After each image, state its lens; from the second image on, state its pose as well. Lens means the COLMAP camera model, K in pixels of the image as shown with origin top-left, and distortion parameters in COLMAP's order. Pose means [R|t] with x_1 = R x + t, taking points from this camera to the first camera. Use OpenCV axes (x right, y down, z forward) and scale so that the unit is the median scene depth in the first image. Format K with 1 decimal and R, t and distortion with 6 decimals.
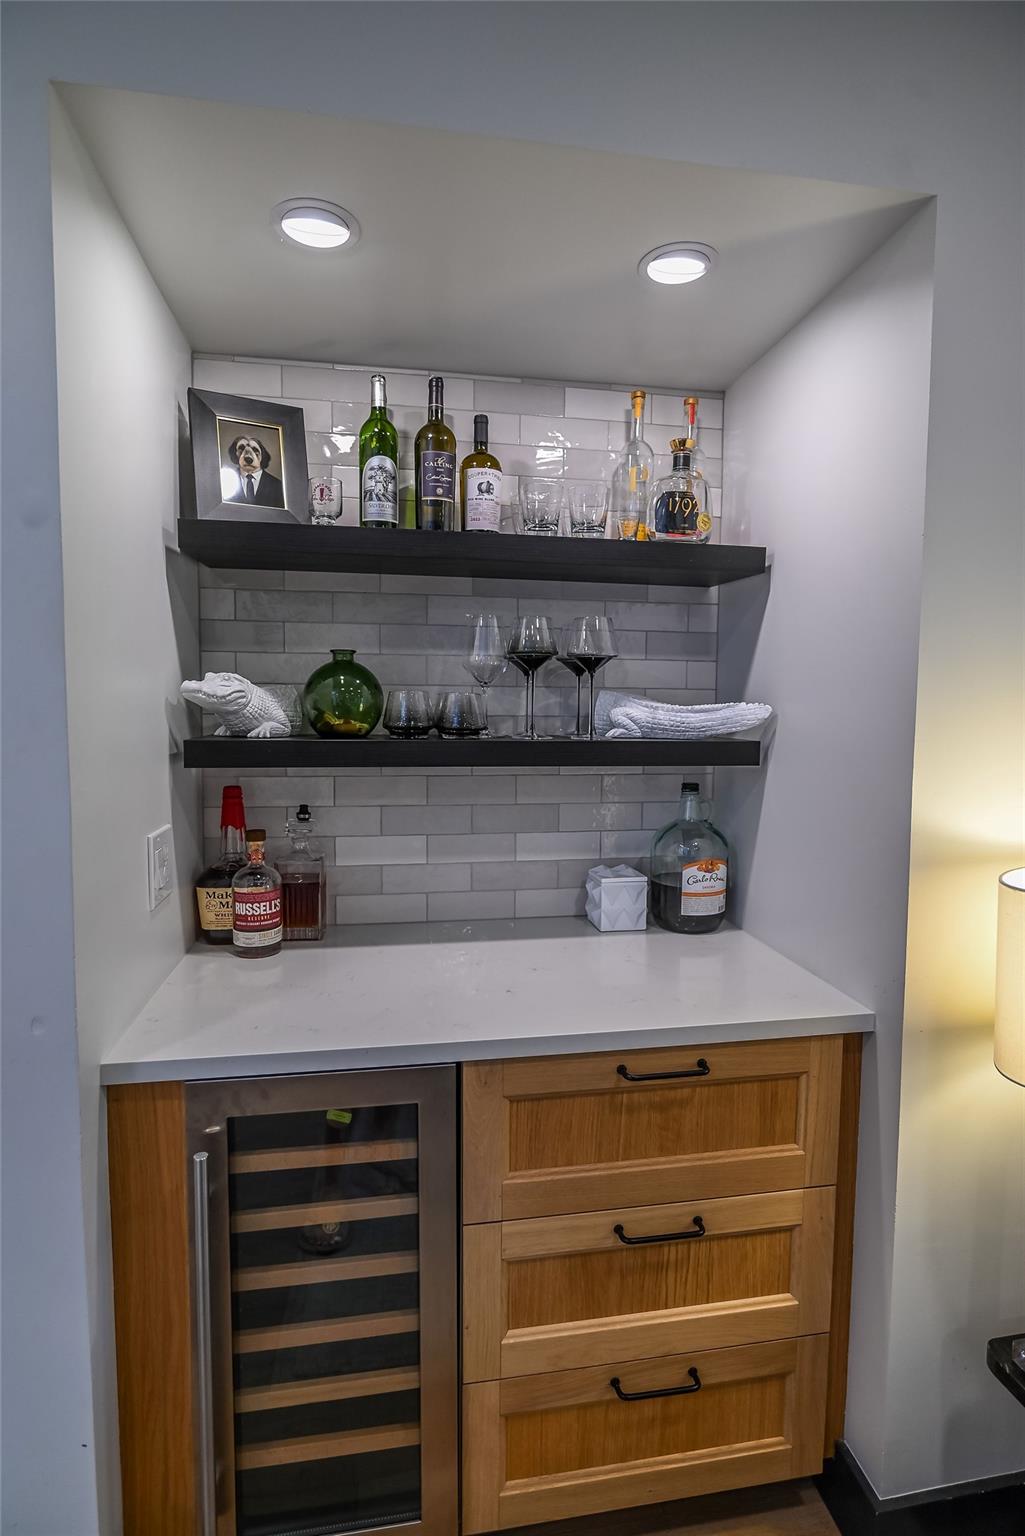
lens RADIAL K [[780.1, 0, 512.6], [0, 780.1, 770.0], [0, 0, 1]] dist [-0.008689, 0.001217]
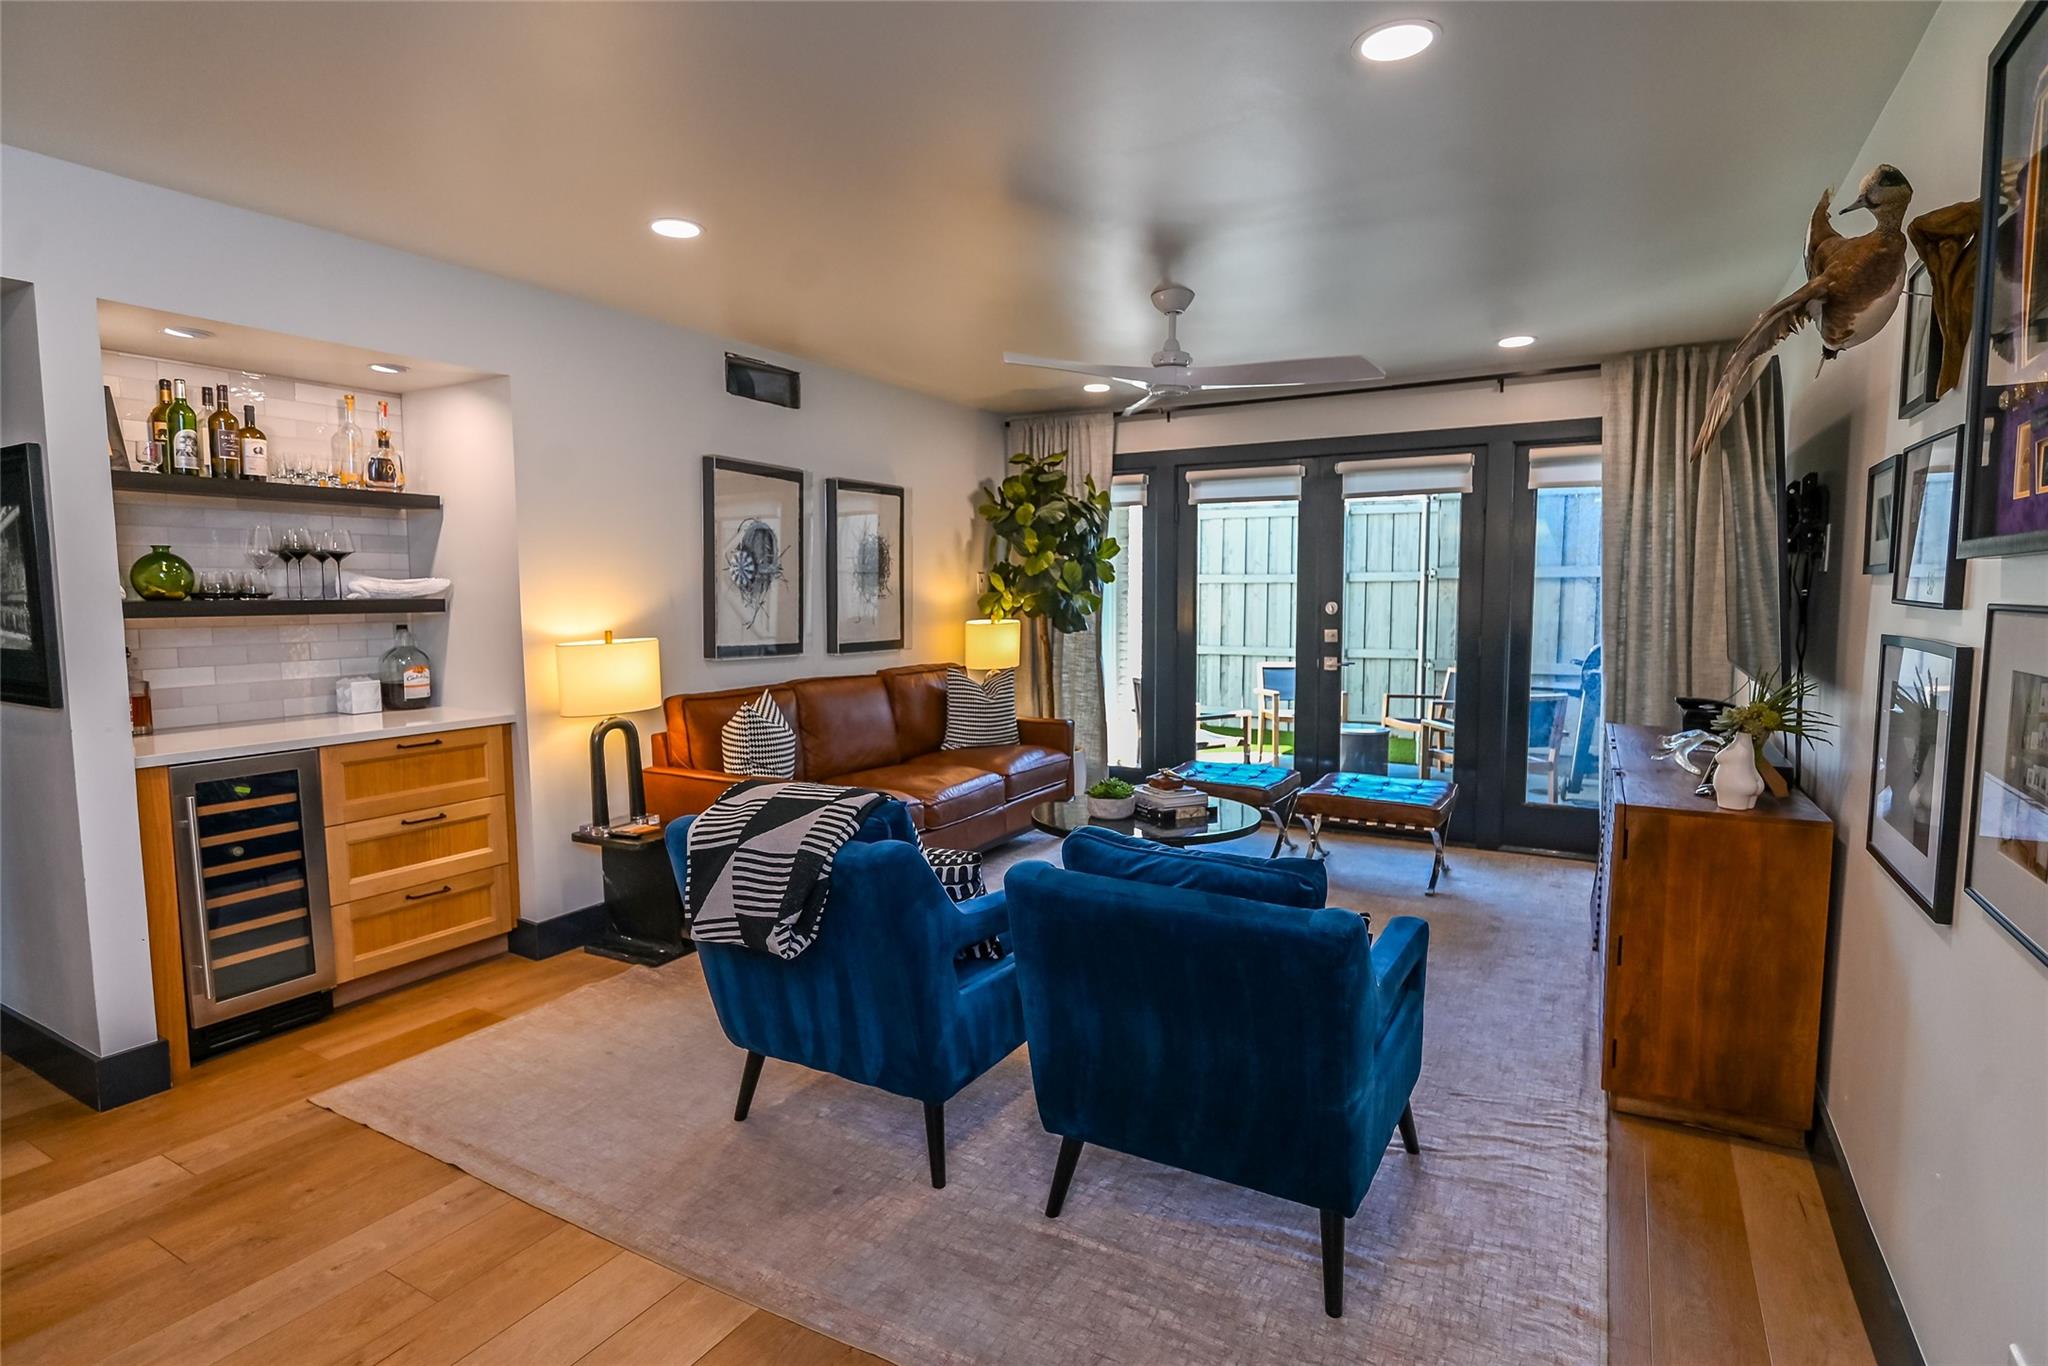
lens RADIAL K [[1040.2, 0, 1018.1], [0, 1040.2, 683.7], [0, 0, 1]] dist [-0.008689, 0.001217]
pose [[0.646925, -0.079738, 0.758373, -0.702775], [0.067160, 0.996611, 0.047497, 0.141717], [-0.759590, 0.020205, 0.650088, -1.674160]]
